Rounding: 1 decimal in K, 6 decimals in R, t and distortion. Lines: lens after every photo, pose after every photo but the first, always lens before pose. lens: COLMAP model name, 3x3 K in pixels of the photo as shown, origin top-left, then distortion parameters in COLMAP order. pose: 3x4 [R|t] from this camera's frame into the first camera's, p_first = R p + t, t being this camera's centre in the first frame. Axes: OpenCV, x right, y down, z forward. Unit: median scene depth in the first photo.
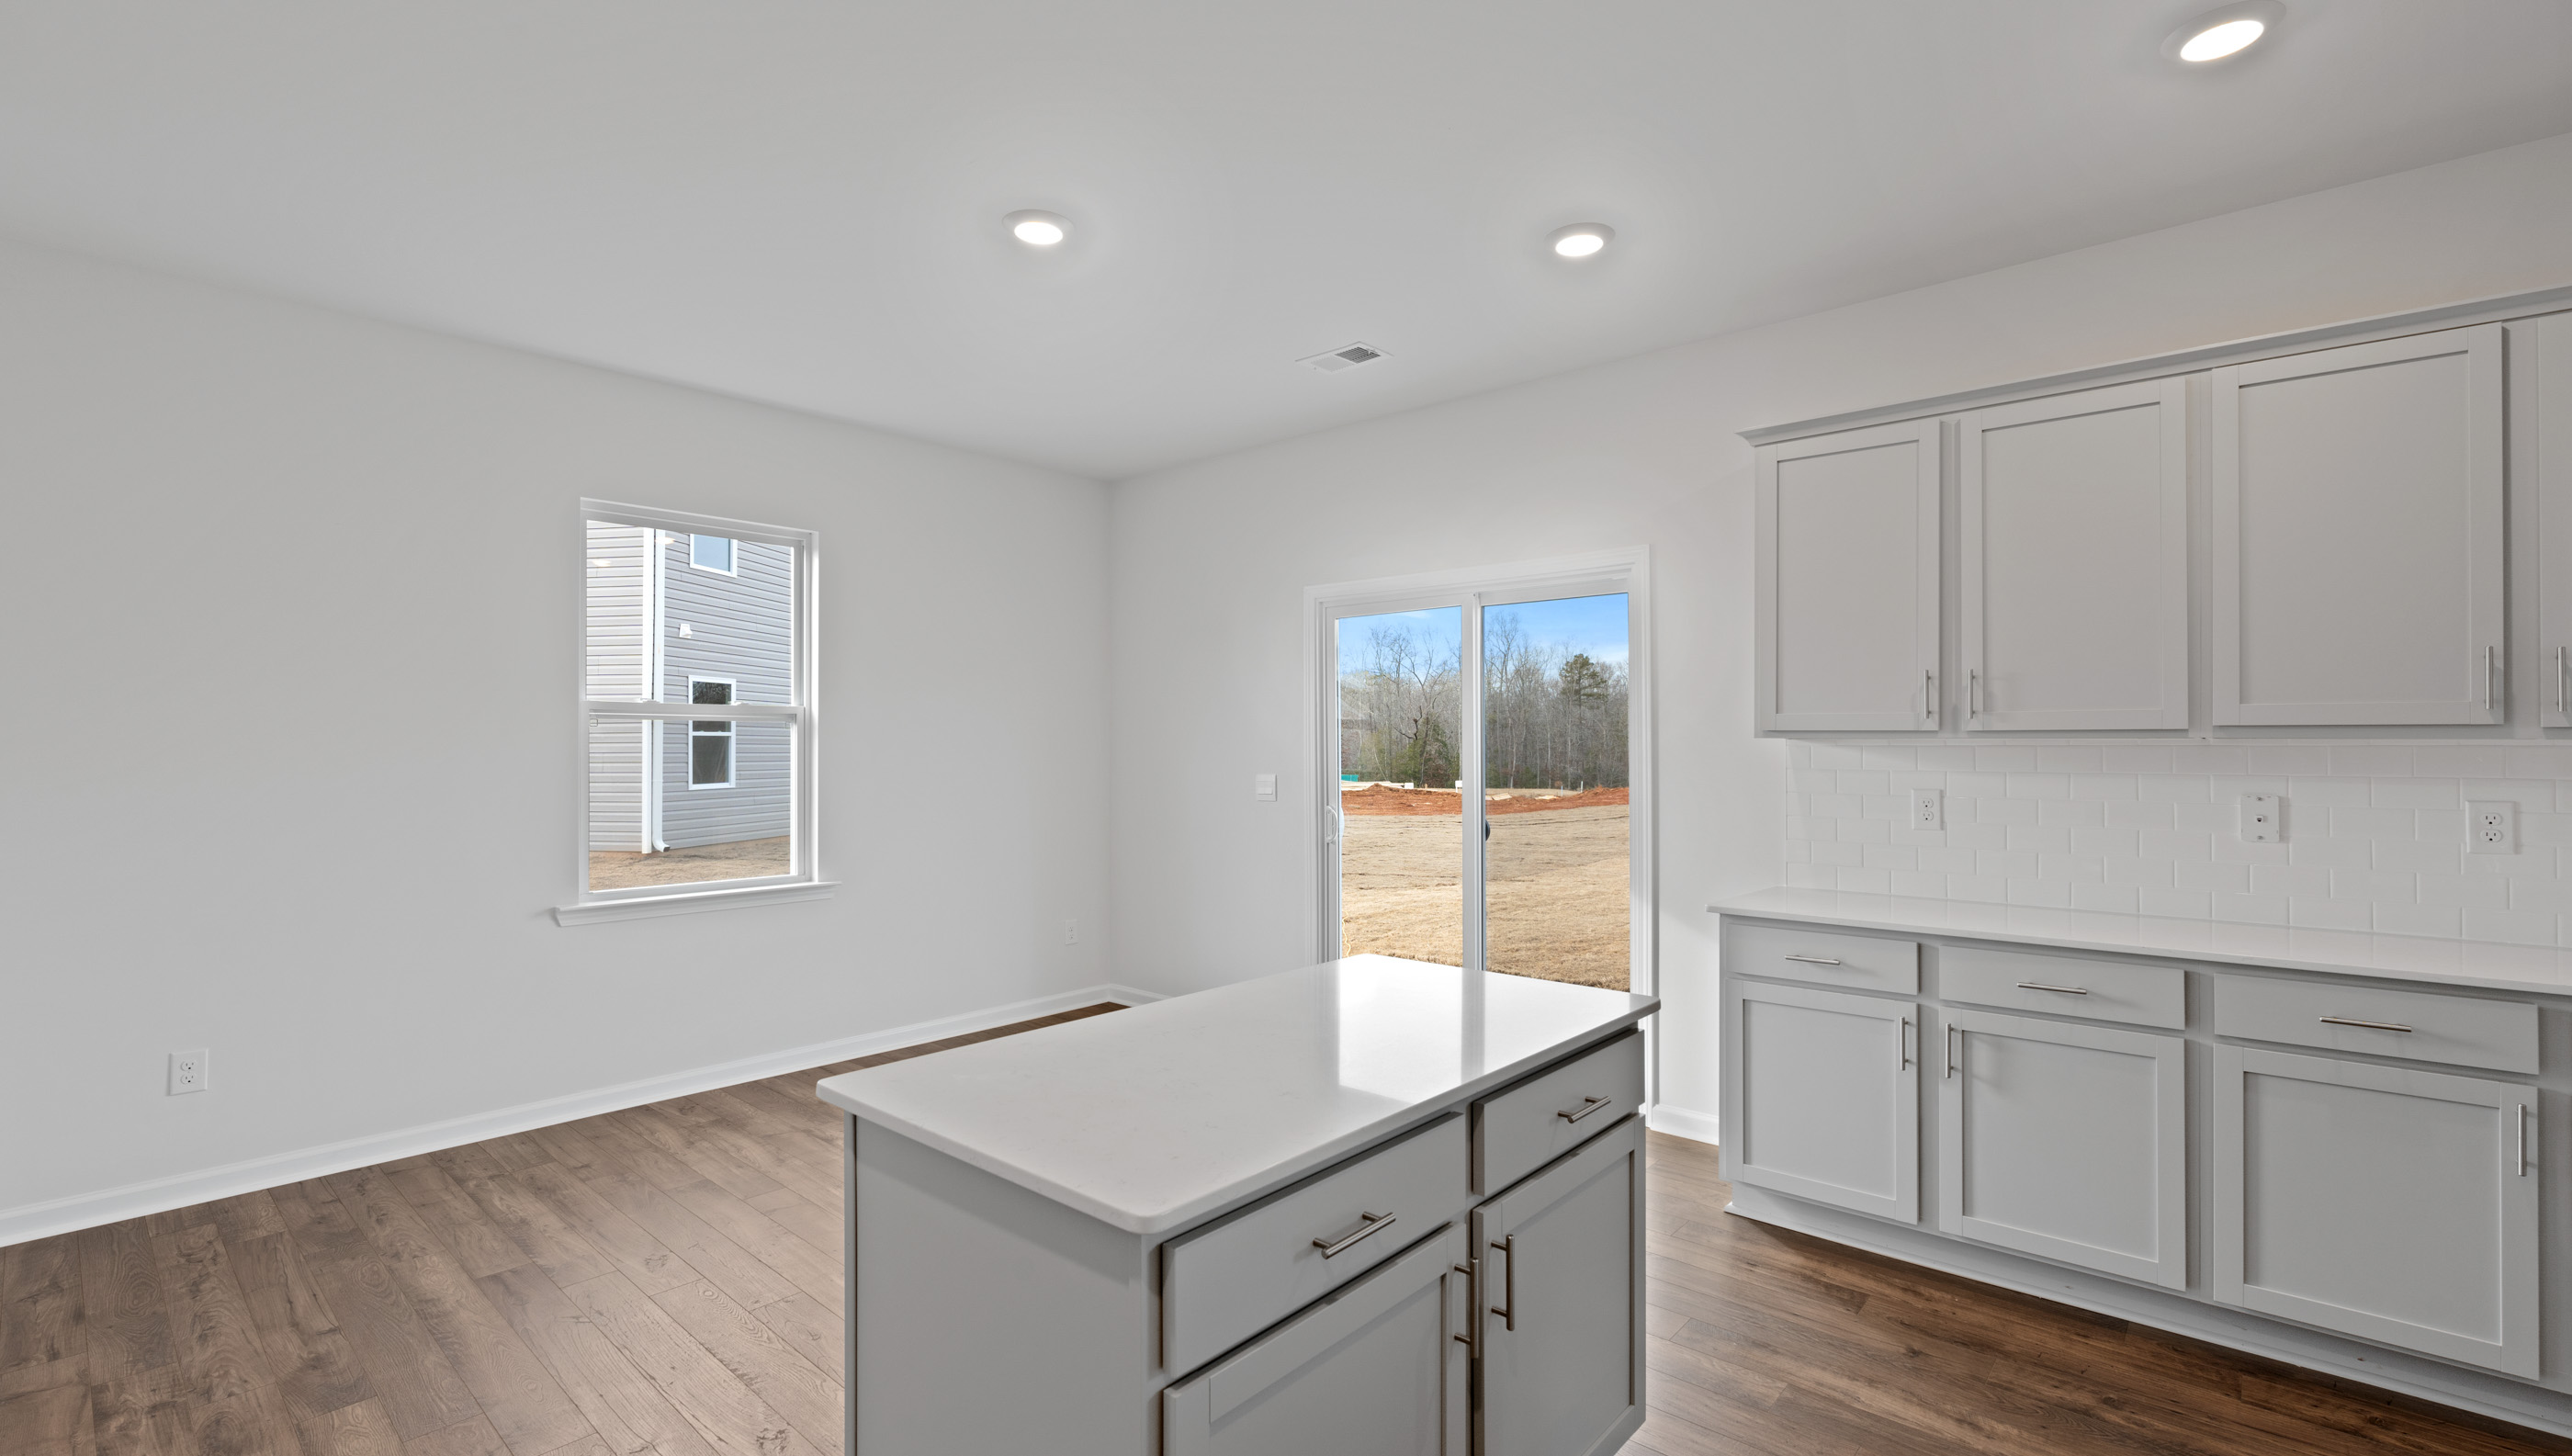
lens RADIAL K [[1122.0, 0, 1291.5], [0, 1122.0, 739.2], [0, 0, 1]] dist [-0.006657, 0.000670]
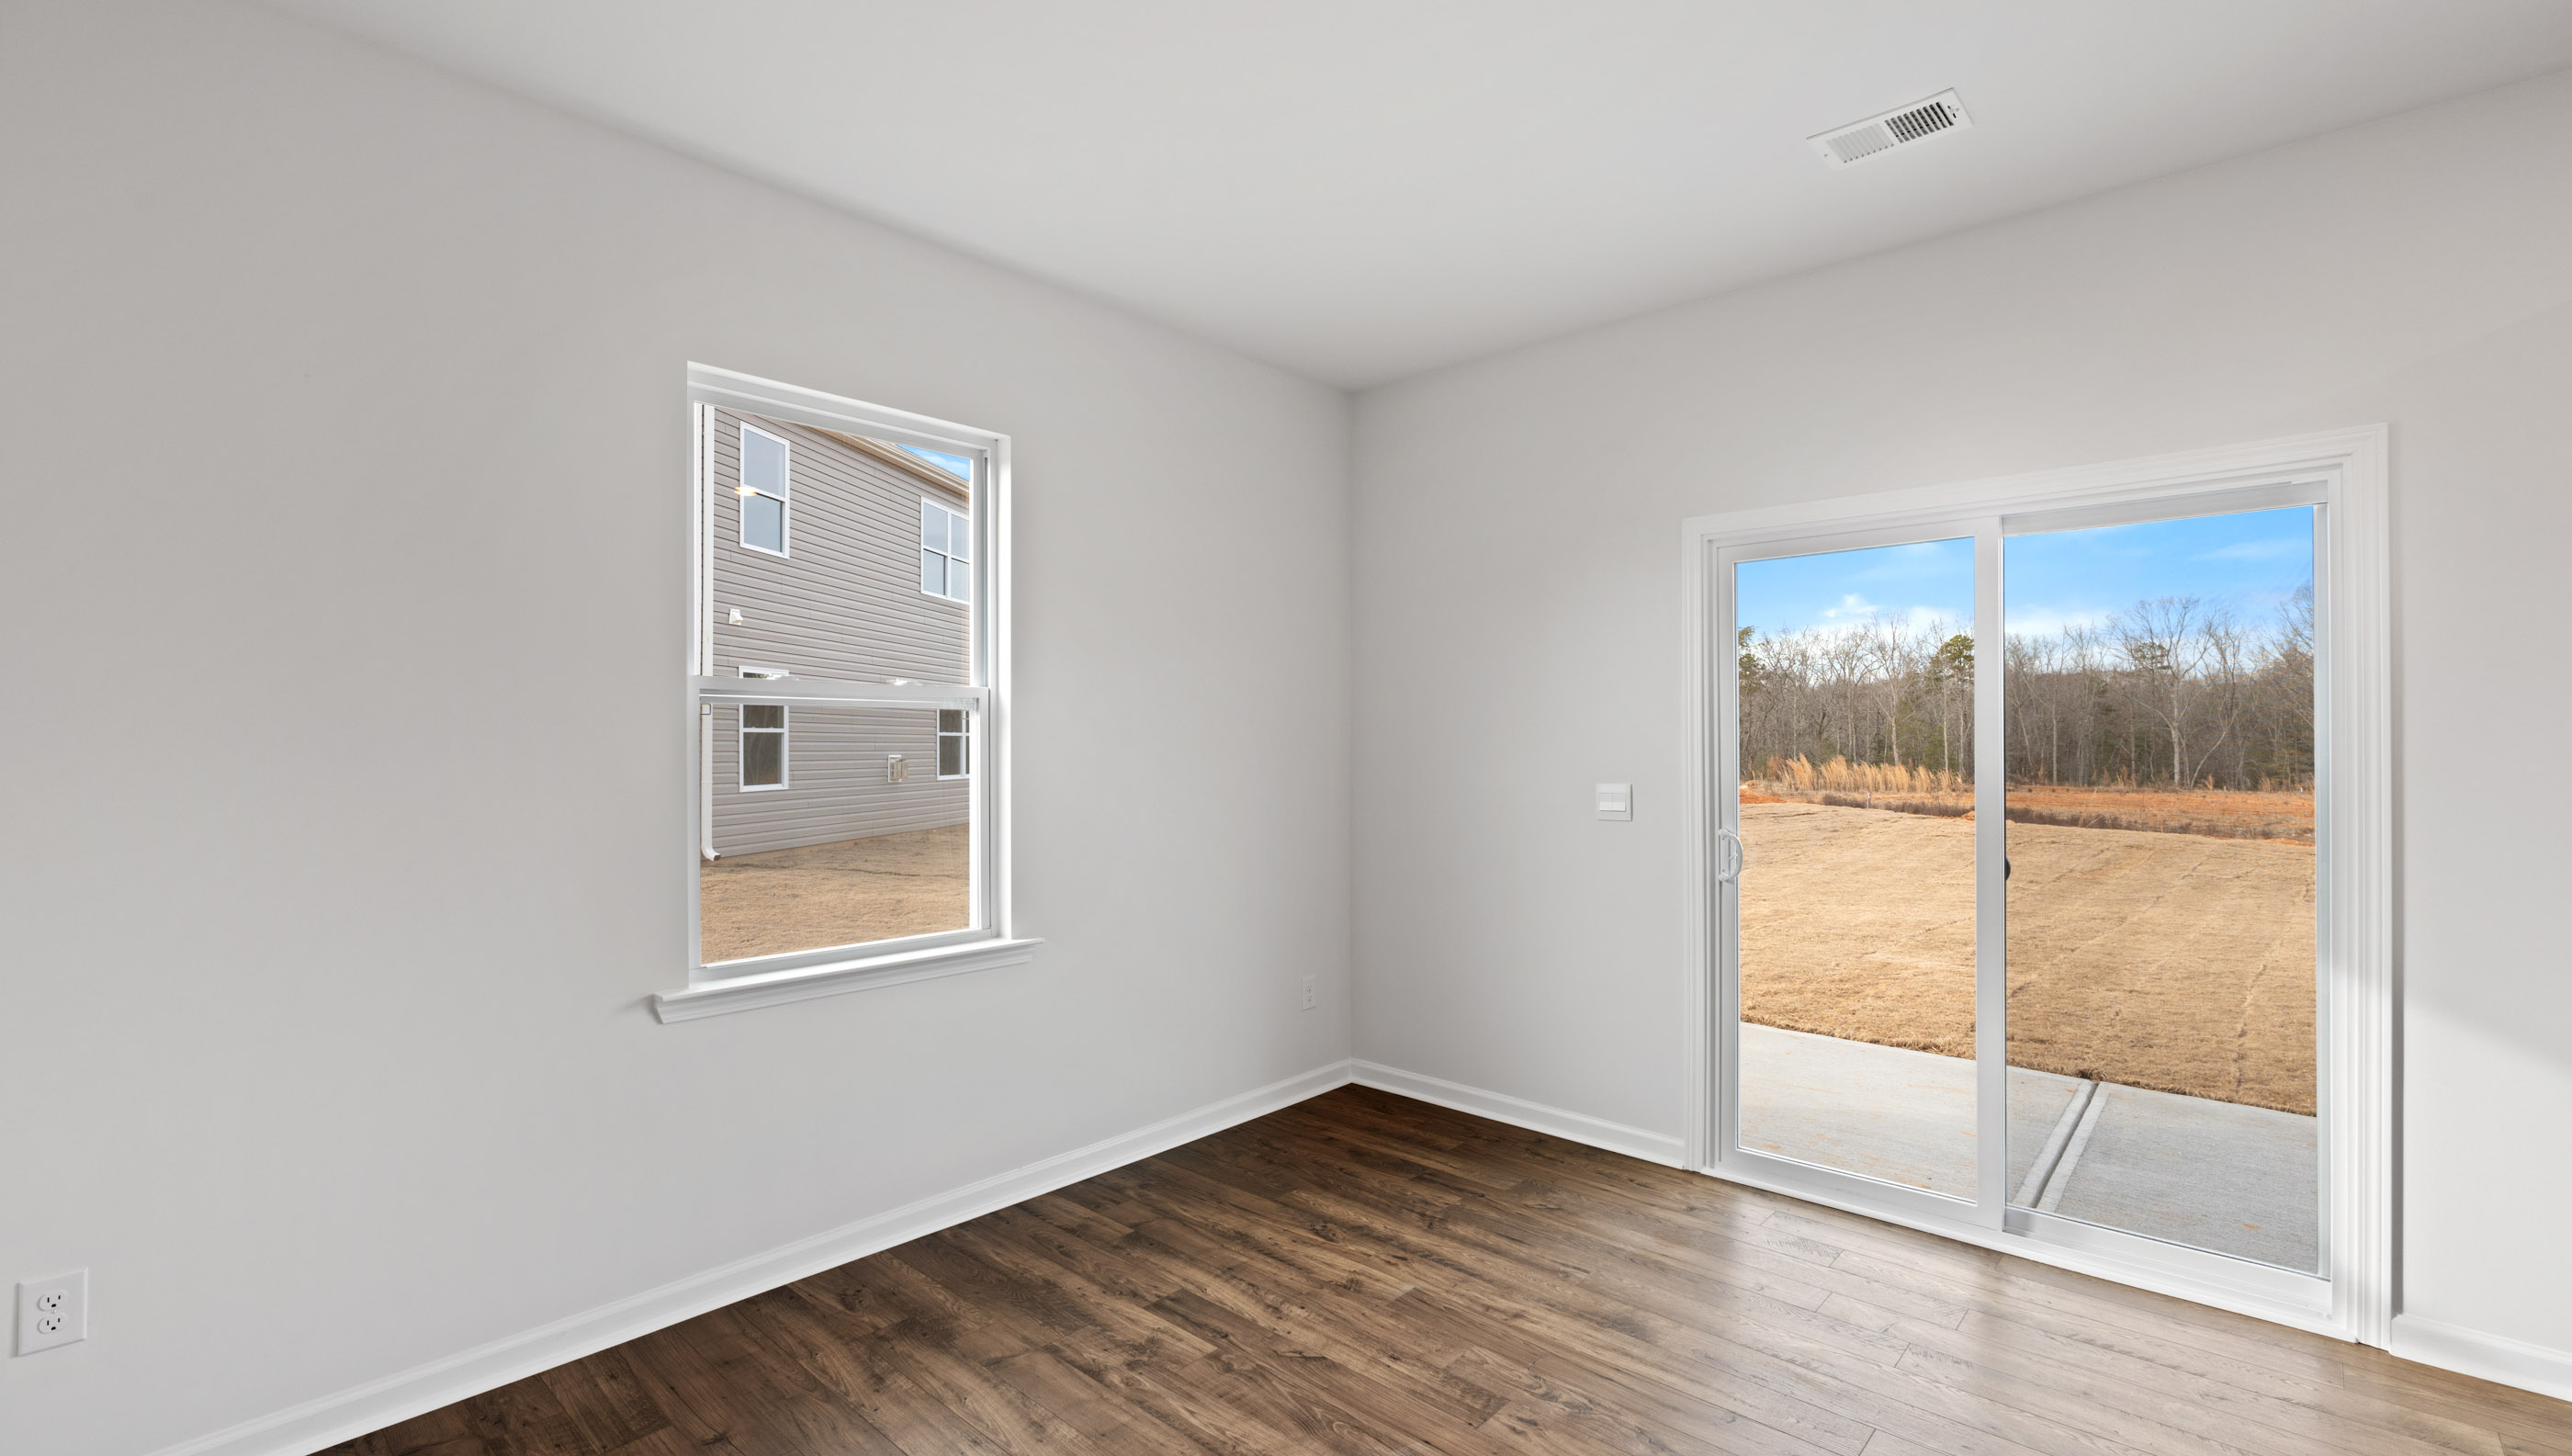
lens RADIAL K [[1122.0, 0, 1291.5], [0, 1122.0, 743.7], [0, 0, 1]] dist [-0.006657, 0.000670]
pose [[0.999883, -0.000398, -0.015313, -0.239162], [0.000499, 0.999978, 0.006581, 0.001194], [0.015310, -0.006588, 0.999861, 0.307294]]
